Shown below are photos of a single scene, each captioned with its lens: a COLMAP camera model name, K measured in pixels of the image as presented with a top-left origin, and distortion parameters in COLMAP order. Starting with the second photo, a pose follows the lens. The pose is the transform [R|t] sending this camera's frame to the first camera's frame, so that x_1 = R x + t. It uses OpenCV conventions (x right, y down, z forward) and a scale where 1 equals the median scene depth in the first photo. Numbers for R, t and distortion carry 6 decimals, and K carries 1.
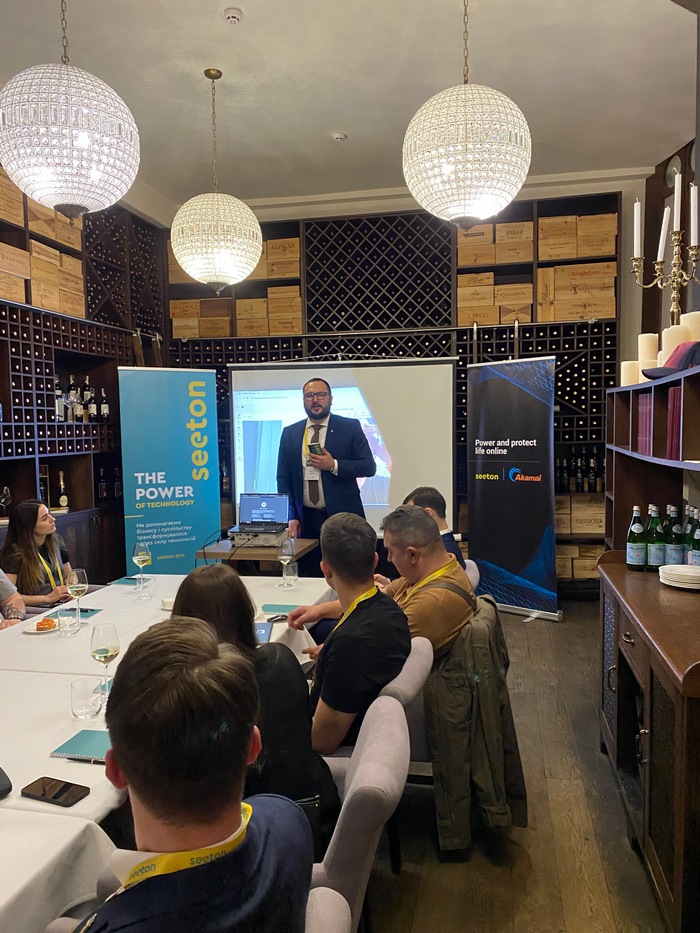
lens RADIAL K [[710.4, 0, 354.5], [0, 710.4, 475.8], [0, 0, 1]] dist [-0.021459, 0.022112]
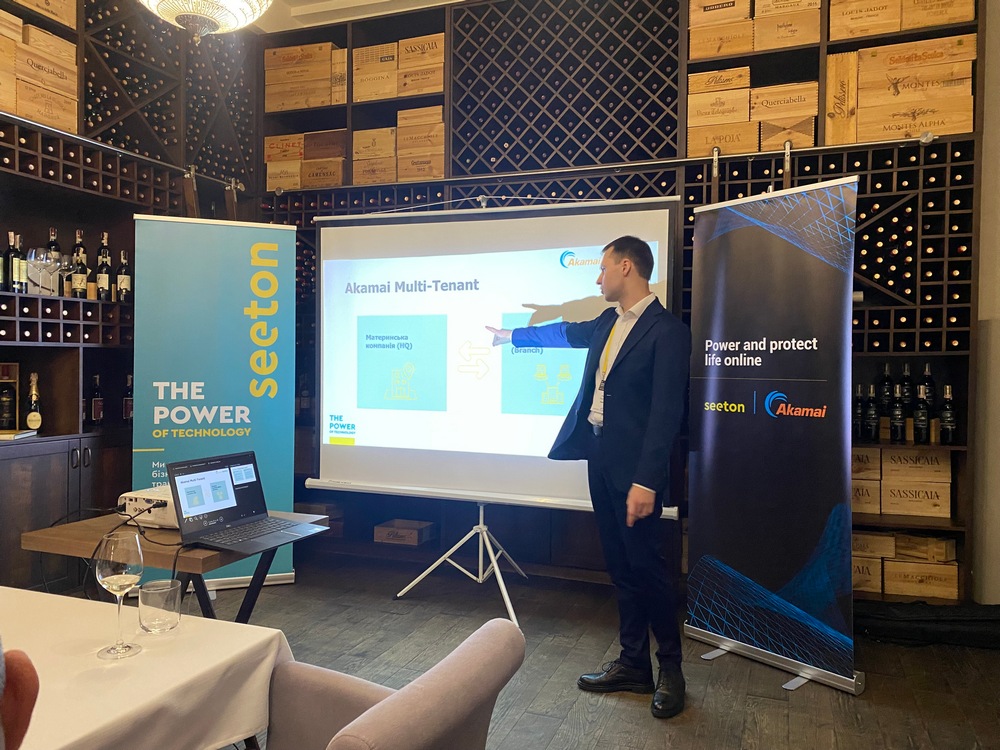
lens RADIAL K [[761.5, 0, 509.5], [0, 761.5, 377.2], [0, 0, 1]] dist [-0.021459, 0.022112]
pose [[0.988406, 0.030819, -0.148673, 0.102563], [-0.038037, 0.998219, -0.045954, 0.011165], [0.146992, 0.051076, 0.987818, 0.366901]]
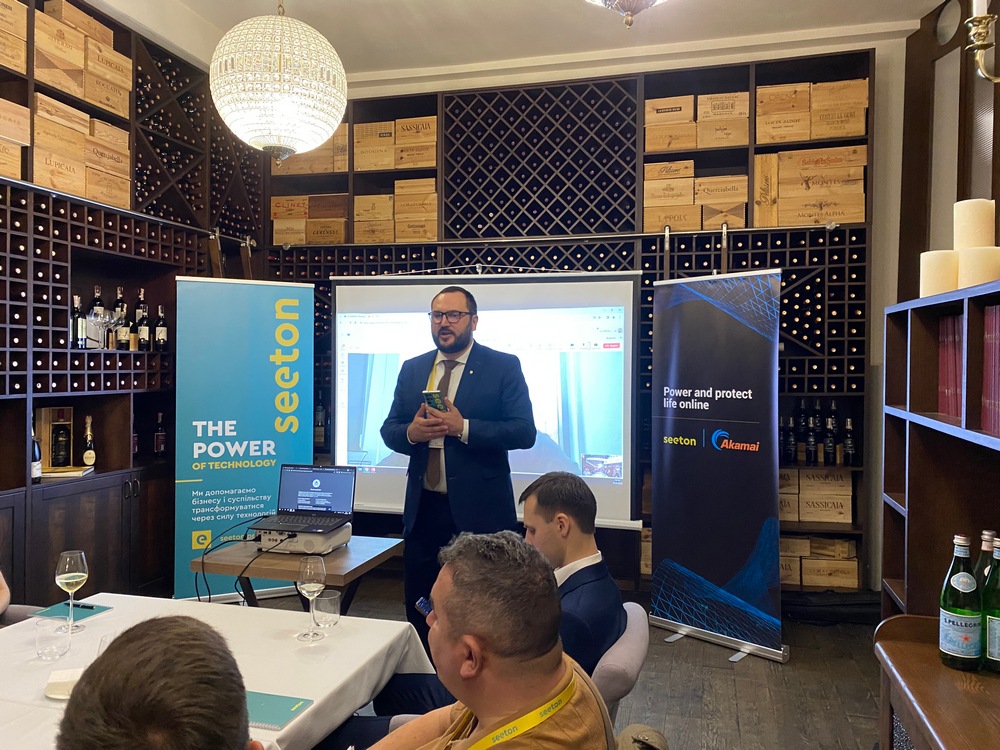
lens RADIAL K [[761.5, 0, 511.8], [0, 761.5, 370.5], [0, 0, 1]] dist [-0.021459, 0.022112]
pose [[0.998392, 0.024325, -0.051198, 0.055132], [-0.027497, 0.997686, -0.062183, -0.015758], [0.049567, 0.063491, 0.996751, 0.227817]]
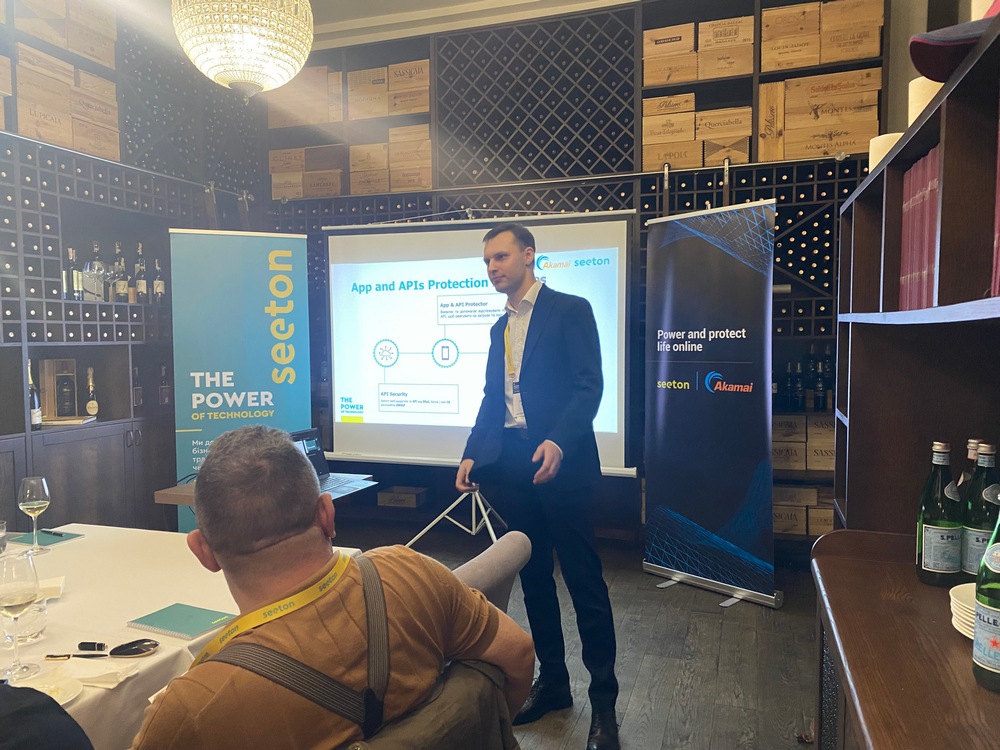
lens RADIAL K [[761.5, 0, 494.5], [0, 761.5, 386.3], [0, 0, 1]] dist [-0.021459, 0.022112]
pose [[0.992107, 0.016899, -0.124253, 0.101594], [-0.017267, 0.999849, -0.001883, 0.006809], [0.124203, 0.004013, 0.992249, 0.244687]]
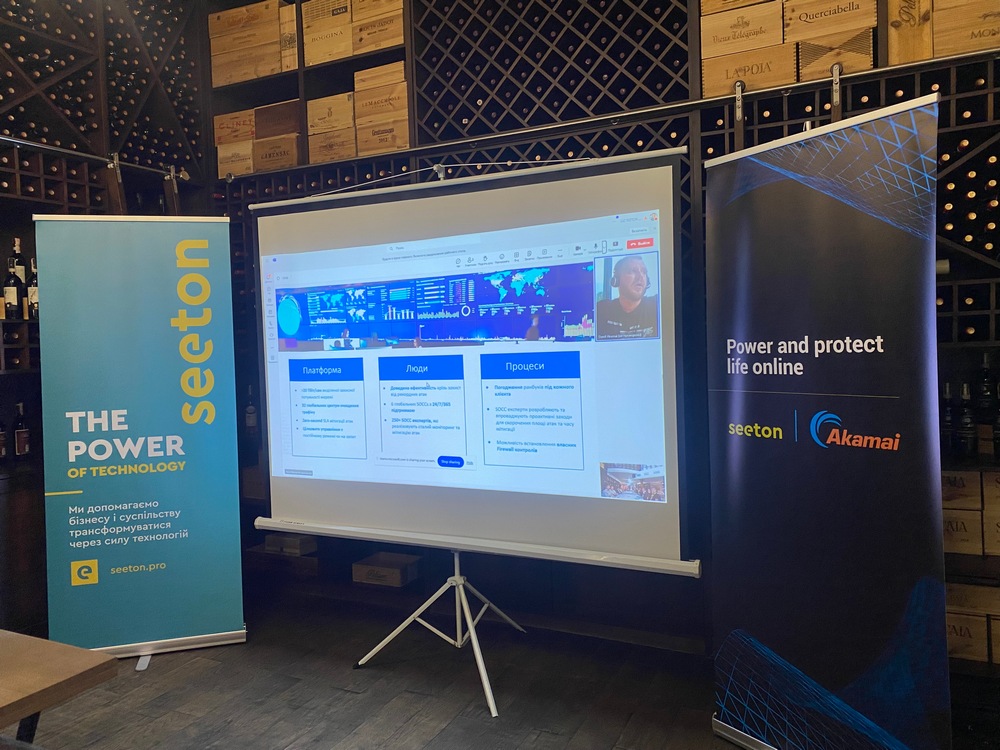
lens RADIAL K [[761.5, 0, 493.5], [0, 761.5, 366.2], [0, 0, 1]] dist [-0.021459, 0.022112]
pose [[0.968163, -0.006224, -0.250242, 0.142549], [-0.001204, 0.999563, -0.029522, -0.021090], [0.250317, 0.028883, 0.967733, 0.511562]]
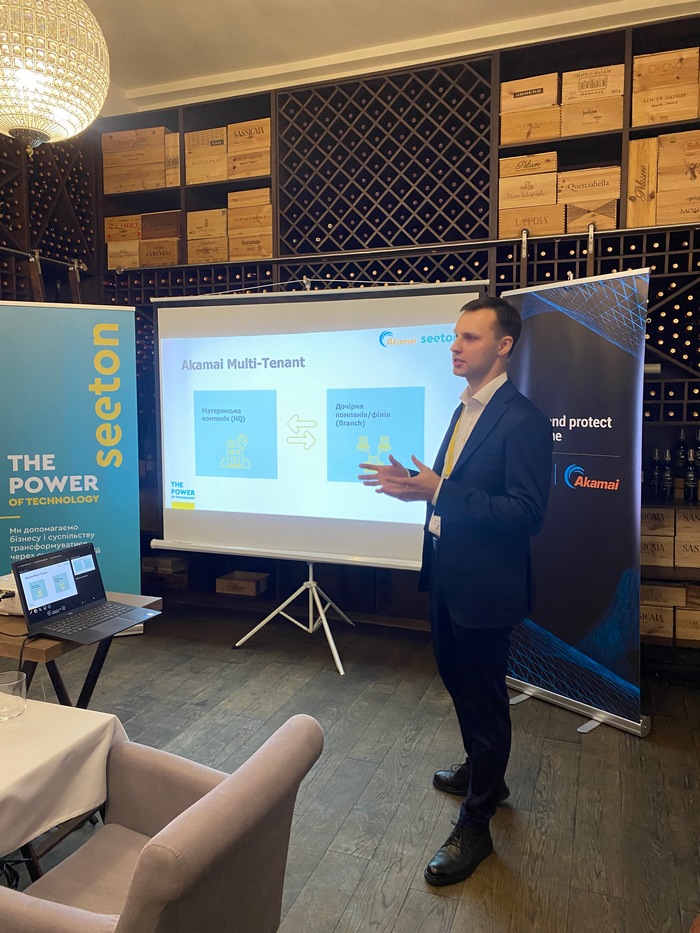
lens RADIAL K [[710.4, 0, 349.5], [0, 710.4, 459.2], [0, 0, 1]] dist [-0.021459, 0.022112]
pose [[0.988640, 0.027560, -0.147758, 0.117890], [-0.025471, 0.999547, 0.016014, -0.018716], [0.148132, -0.012069, 0.988894, 0.358246]]
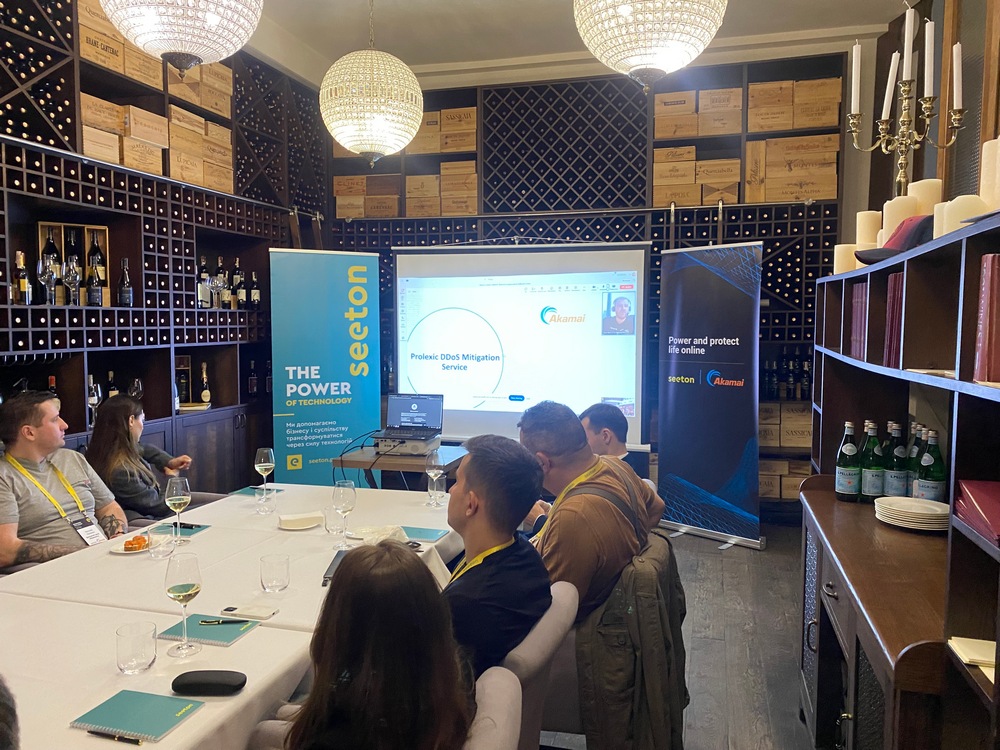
lens RADIAL K [[761.5, 0, 508.9], [0, 761.5, 370.9], [0, 0, 1]] dist [-0.021459, 0.022112]
pose [[0.997944, 0.021888, -0.060240, 0.029874], [-0.022023, 0.999756, -0.001582, -0.002939], [0.060190, 0.002905, 0.998183, 0.053736]]
